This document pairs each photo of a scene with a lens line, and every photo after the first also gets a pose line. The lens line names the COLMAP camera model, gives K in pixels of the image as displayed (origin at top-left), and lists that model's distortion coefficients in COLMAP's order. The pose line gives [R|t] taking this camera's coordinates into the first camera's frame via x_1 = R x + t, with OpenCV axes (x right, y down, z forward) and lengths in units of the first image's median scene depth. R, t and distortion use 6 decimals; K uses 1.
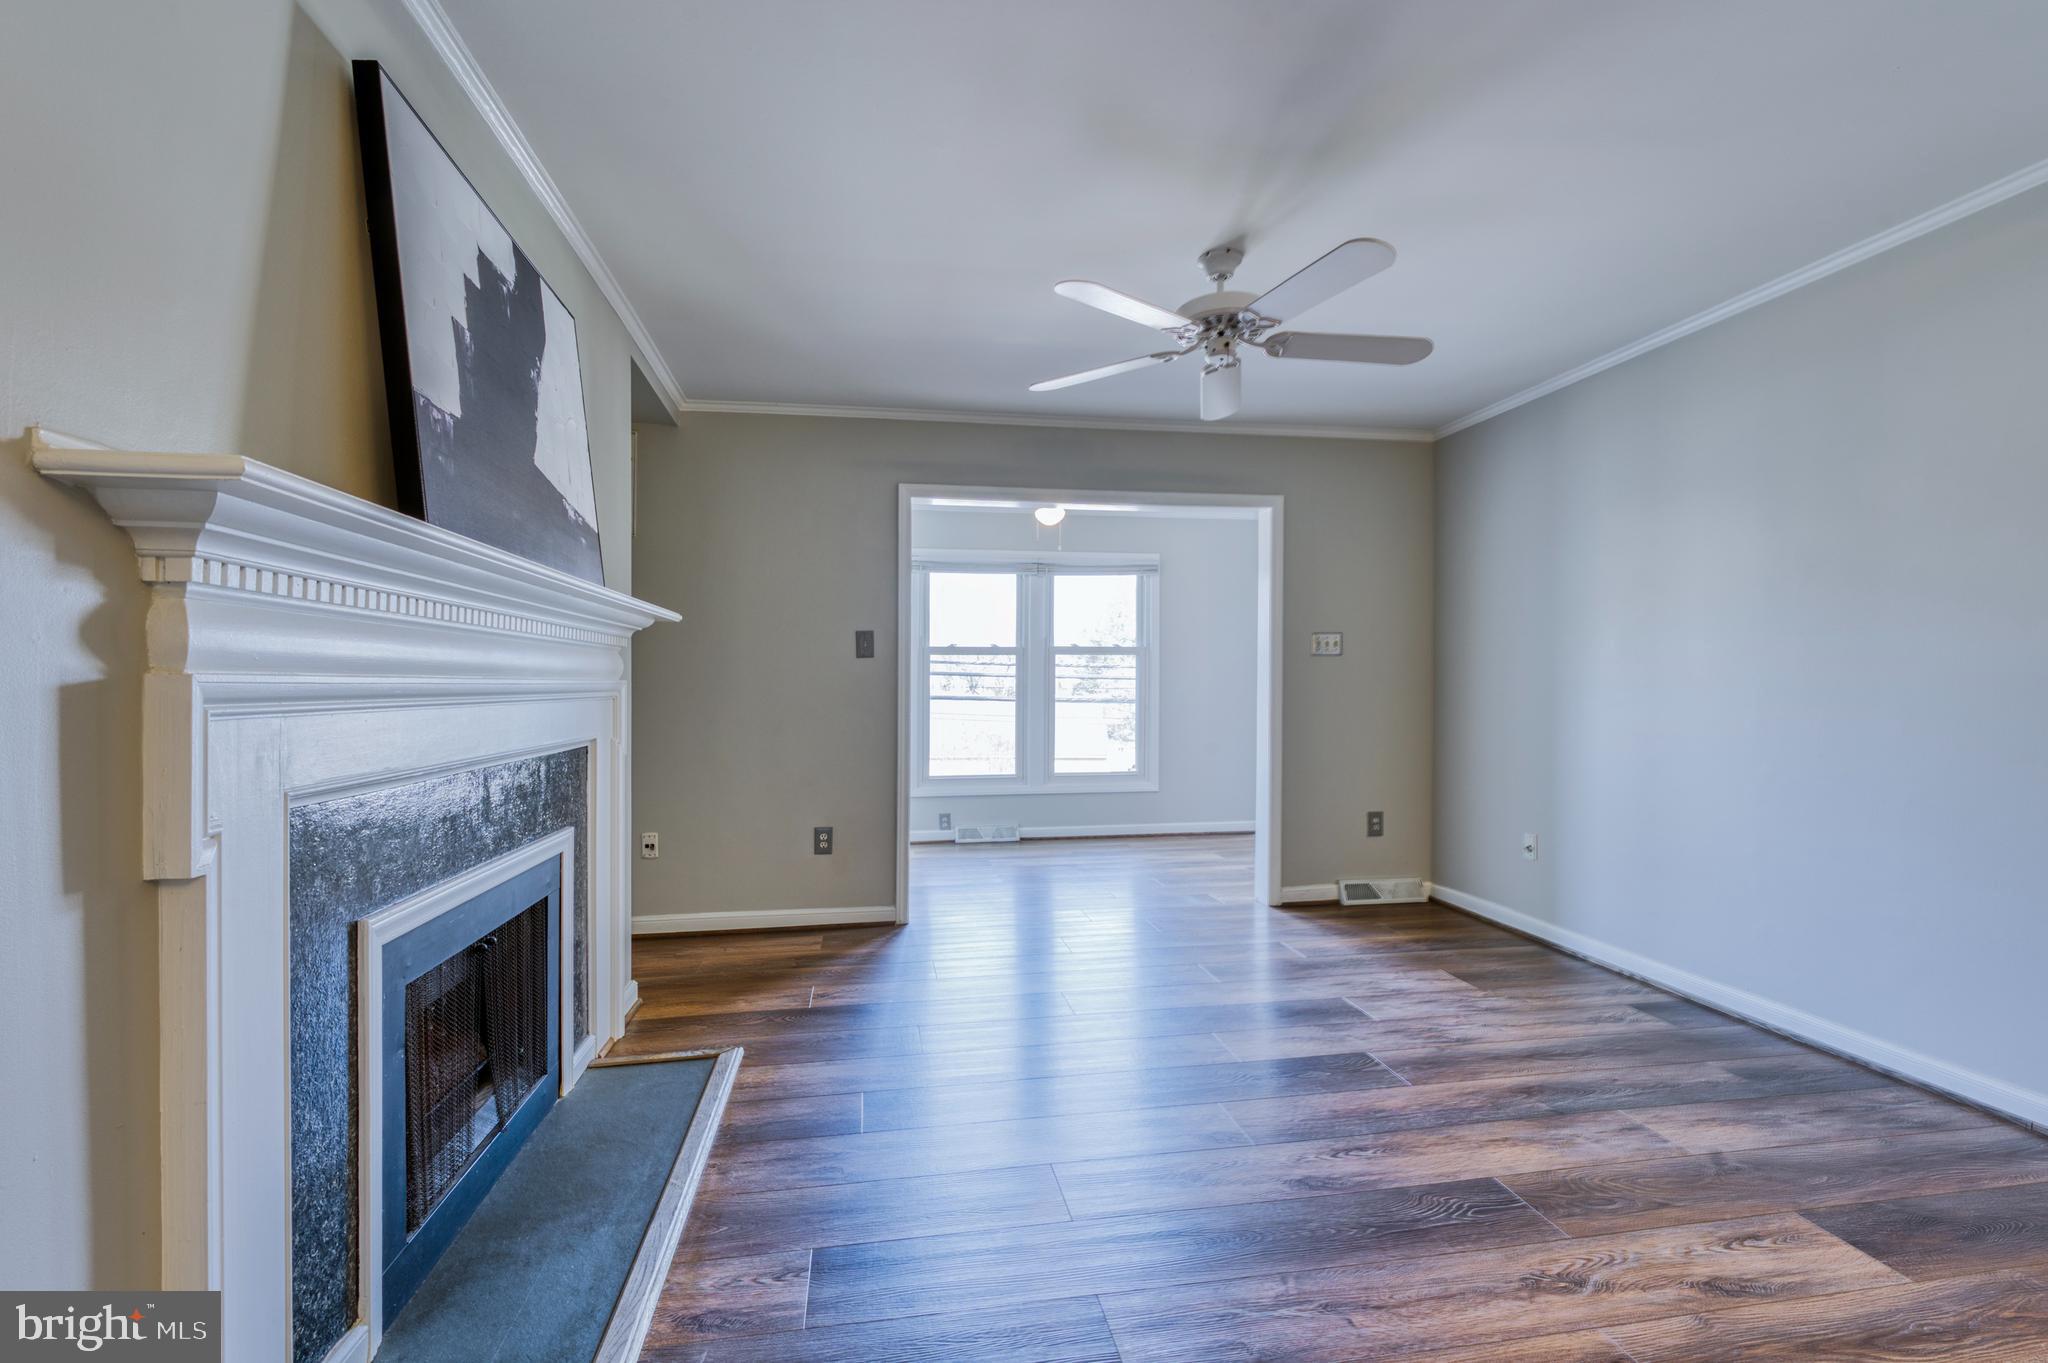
lens RADIAL K [[920.1, 0, 1010.3], [0, 920.1, 714.0], [0, 0, 1]] dist [0.002728, 0.000244]
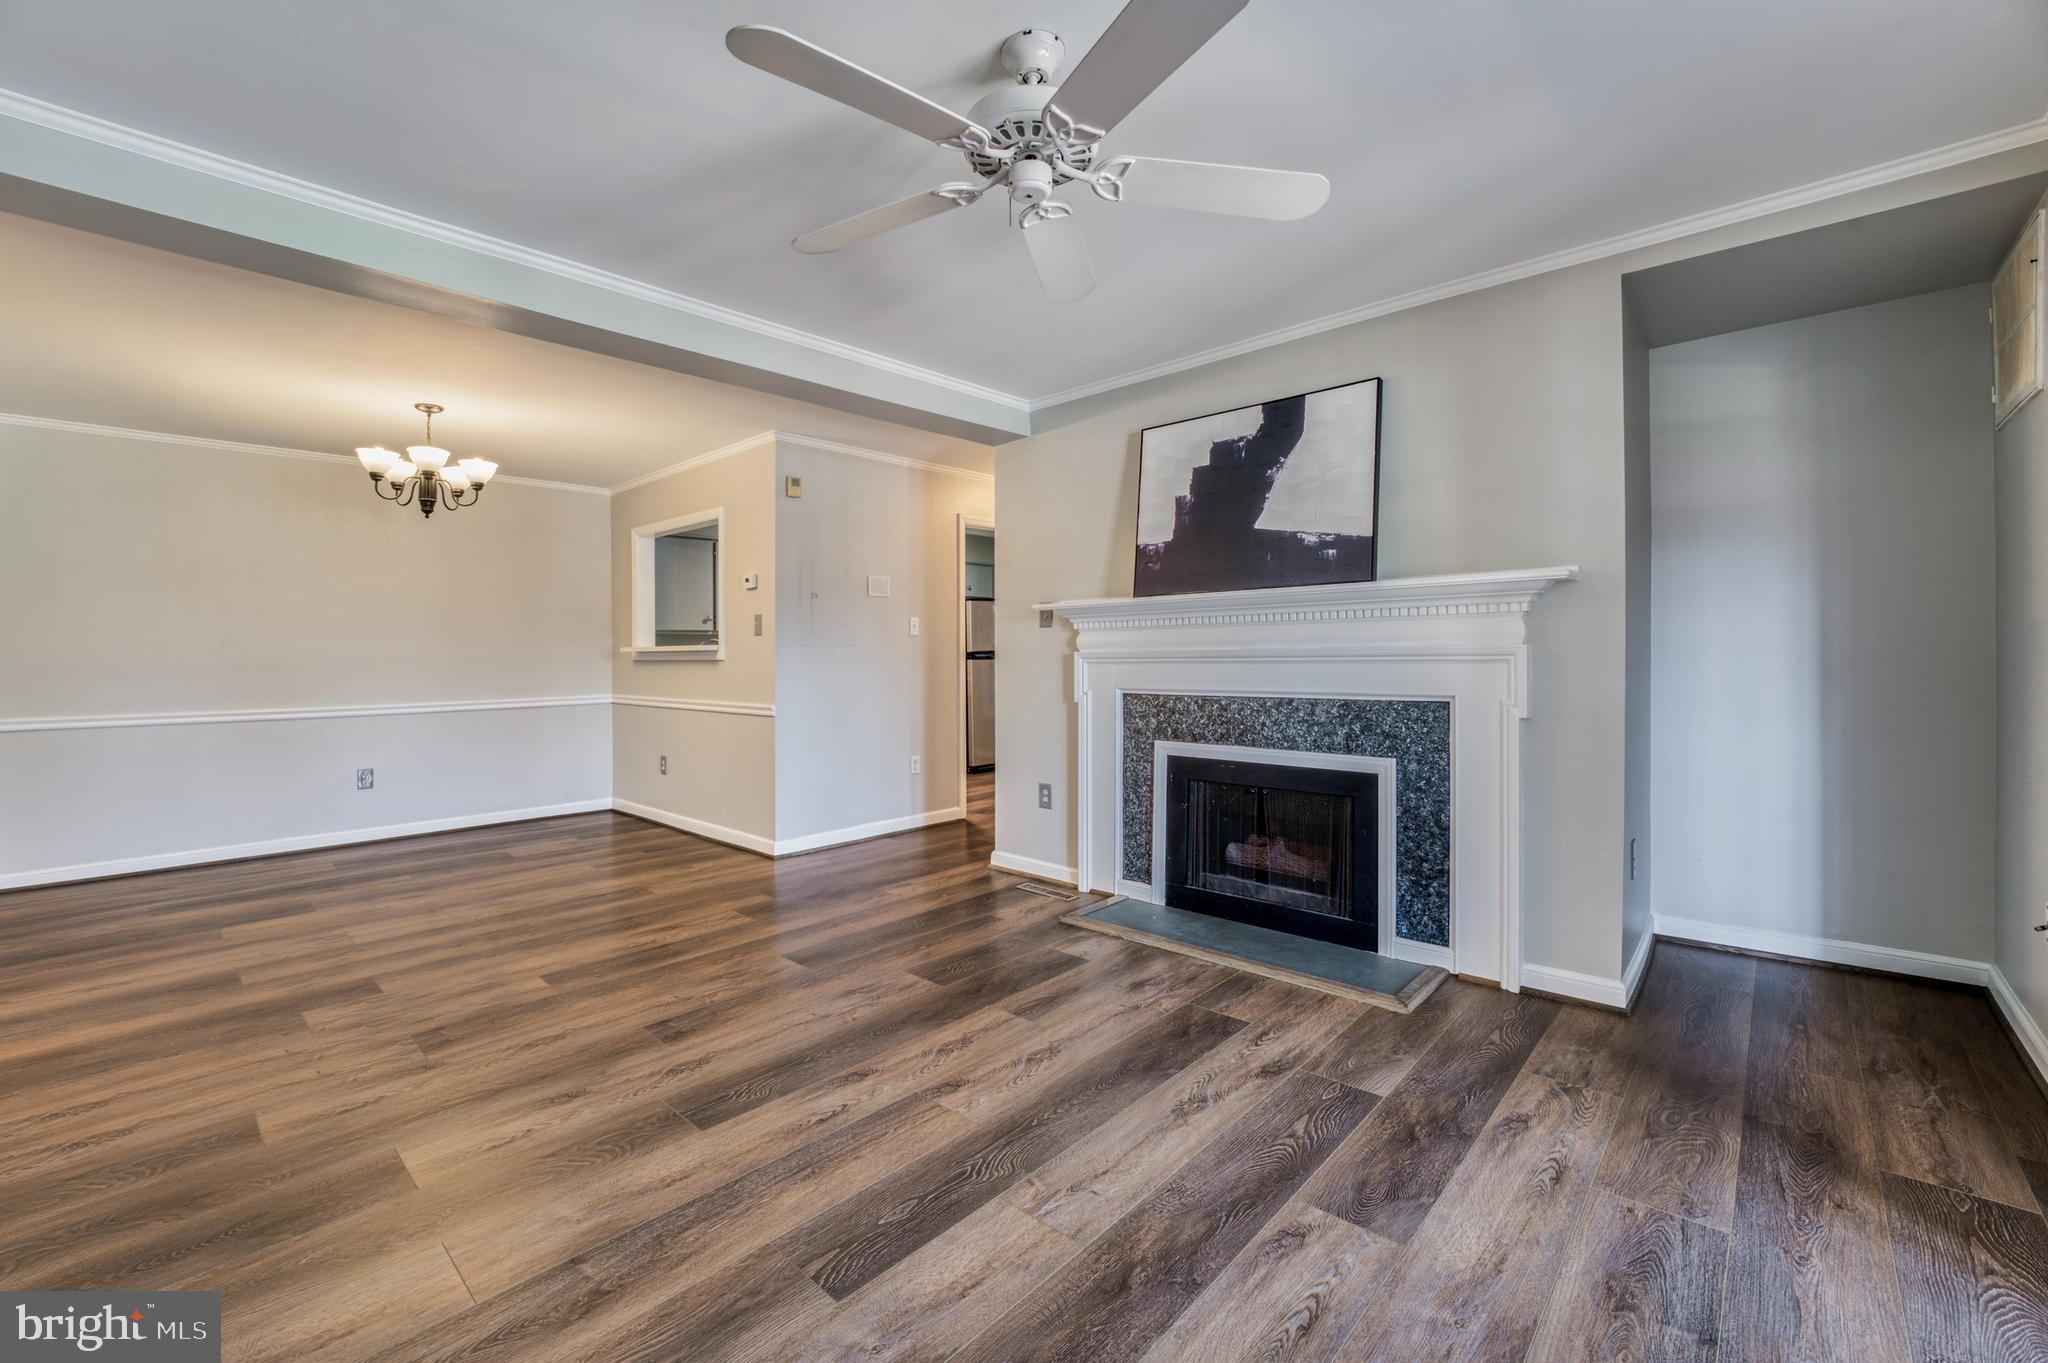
lens RADIAL K [[845.0, 0, 1026.9], [0, 845.0, 647.9], [0, 0, 1]] dist [-0.023428, -0.000078]
pose [[-0.784707, 0.009362, -0.619796, 0.404148], [-0.004145, 0.999784, 0.020350, -0.034597], [0.619852, 0.018538, -0.784499, 0.972235]]
